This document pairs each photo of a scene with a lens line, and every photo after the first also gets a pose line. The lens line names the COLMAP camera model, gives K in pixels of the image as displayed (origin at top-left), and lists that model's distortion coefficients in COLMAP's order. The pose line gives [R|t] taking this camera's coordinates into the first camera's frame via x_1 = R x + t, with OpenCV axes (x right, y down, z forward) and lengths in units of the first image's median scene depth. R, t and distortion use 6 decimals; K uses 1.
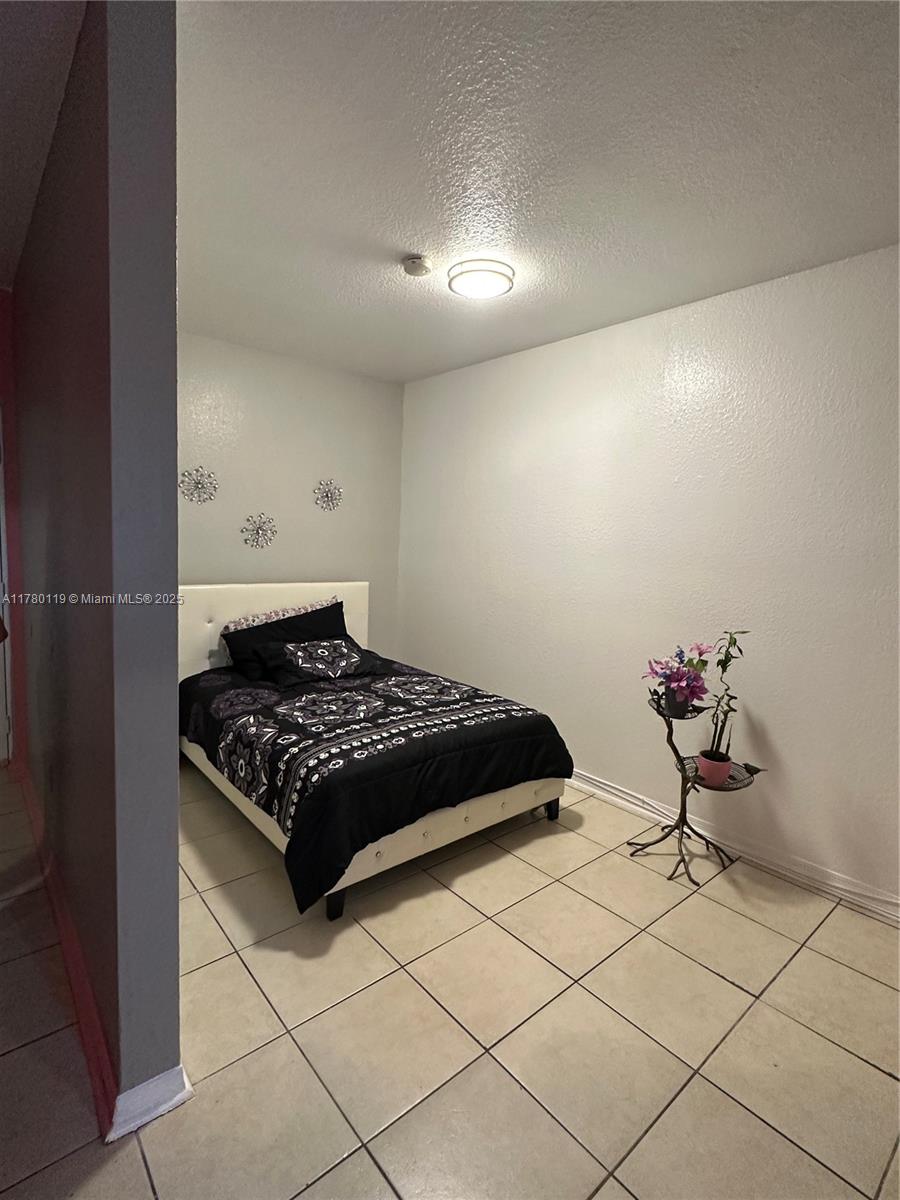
lens RADIAL K [[572.7, 0, 448.3], [0, 572.7, 600.2], [0, 0, 1]] dist [-0.003475, -0.001264]
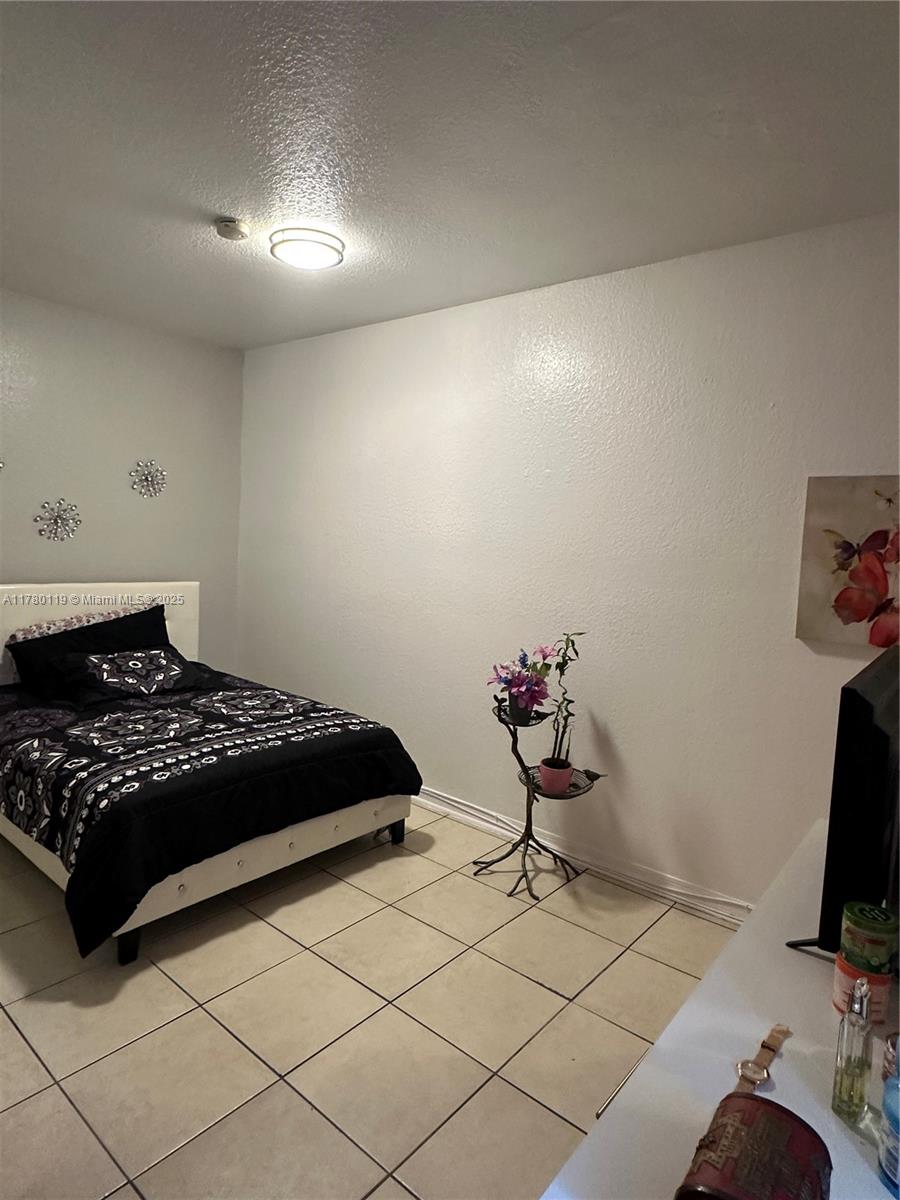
lens RADIAL K [[692.4, 0, 452.7], [0, 692.4, 598.6], [0, 0, 1]] dist [-0.002201, -0.001366]
pose [[0.987183, -0.002828, 0.159565, 0.109889], [0.004165, 0.999959, -0.008044, 0.004849], [-0.159535, 0.008606, 0.987155, -0.118506]]
